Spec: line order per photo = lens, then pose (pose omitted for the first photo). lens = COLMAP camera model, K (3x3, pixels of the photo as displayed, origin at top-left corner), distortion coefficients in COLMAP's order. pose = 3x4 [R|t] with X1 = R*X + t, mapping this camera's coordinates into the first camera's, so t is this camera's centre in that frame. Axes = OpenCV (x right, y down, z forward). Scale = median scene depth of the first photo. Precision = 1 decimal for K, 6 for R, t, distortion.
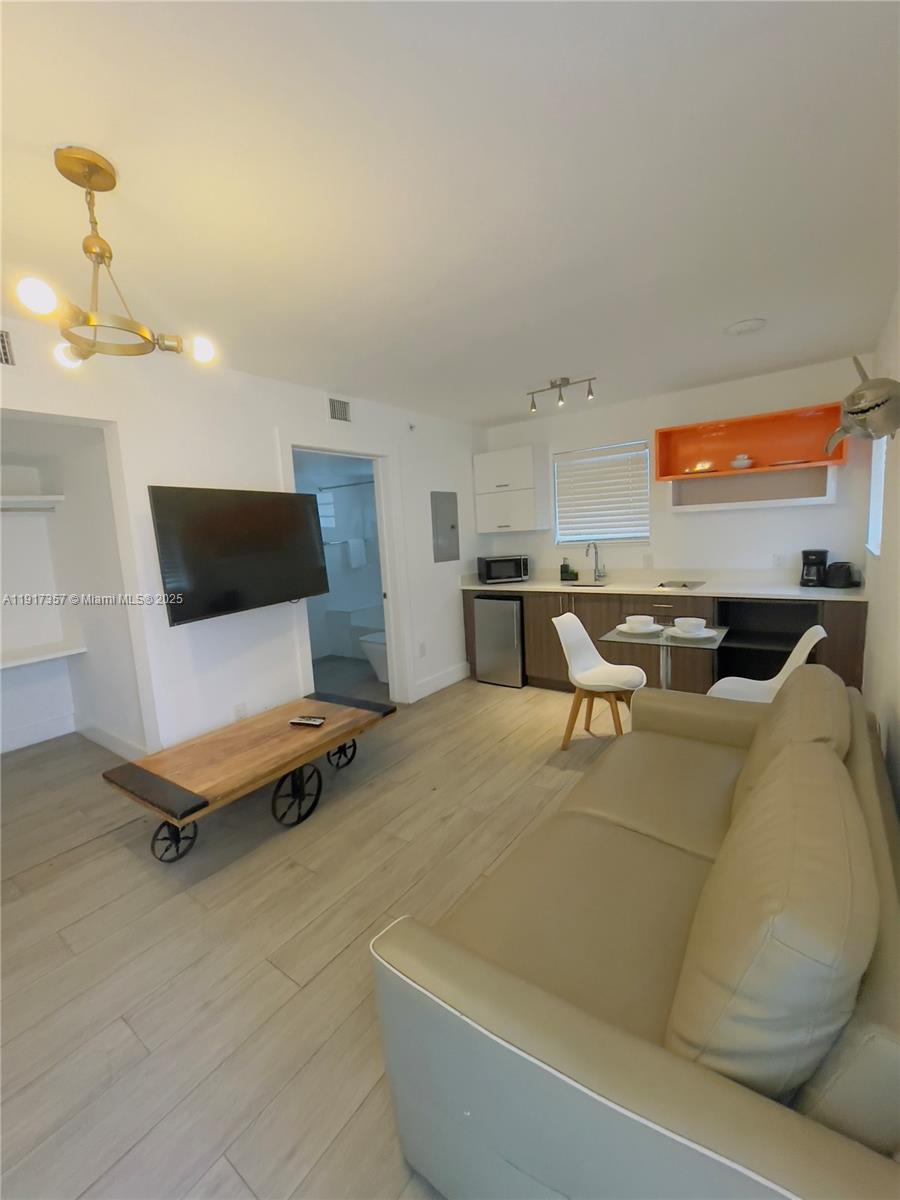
lens RADIAL K [[490.3, 0, 450.0], [0, 490.3, 600.0], [0, 0, 1]] dist [0.000221, -0.000002]
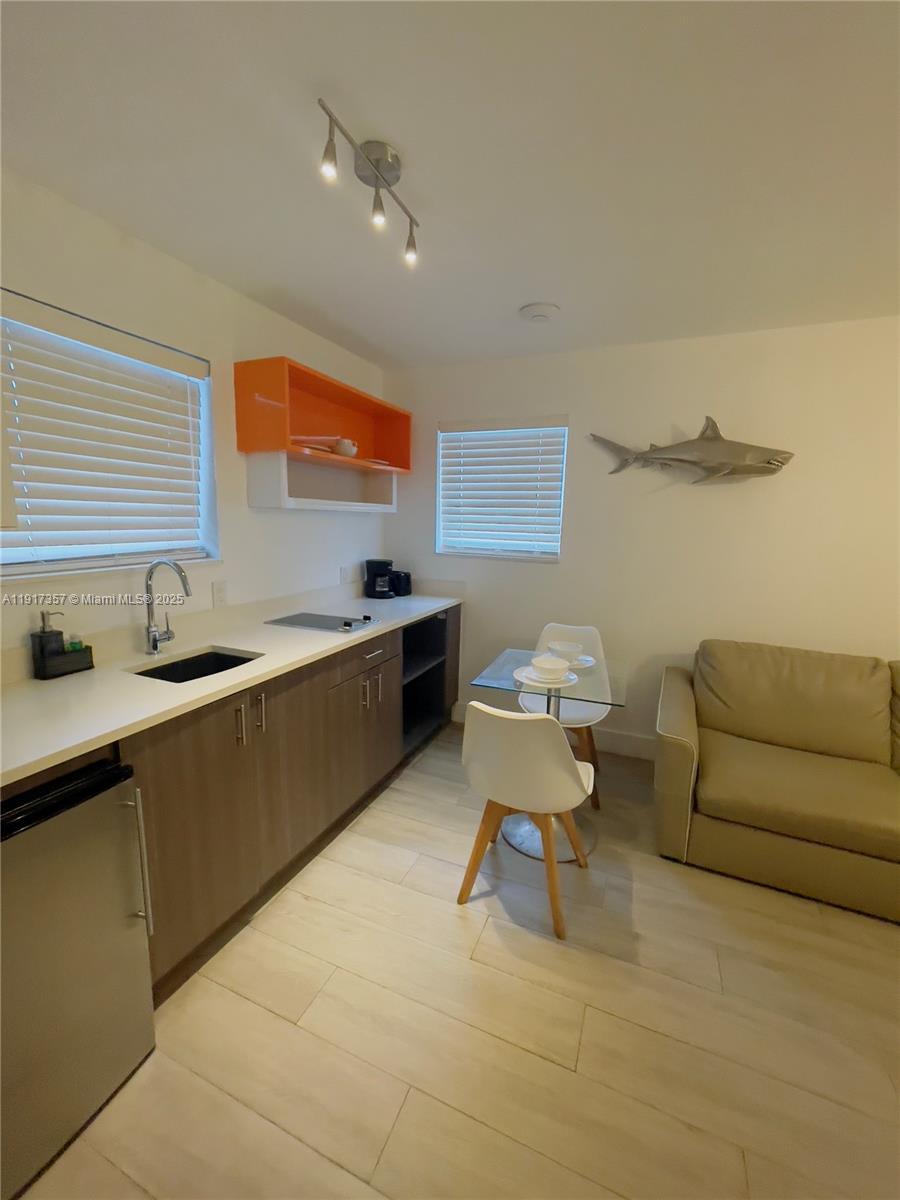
lens RADIAL K [[473.1, 0, 450.0], [0, 473.1, 600.0], [0, 0, 1]] dist [-0.002054, -0.000357]
pose [[-0.230067, -0.118156, 0.965975, -0.198476], [0.122794, 0.981144, 0.149257, -0.152203], [-0.965397, 0.152955, -0.211220, 1.117411]]
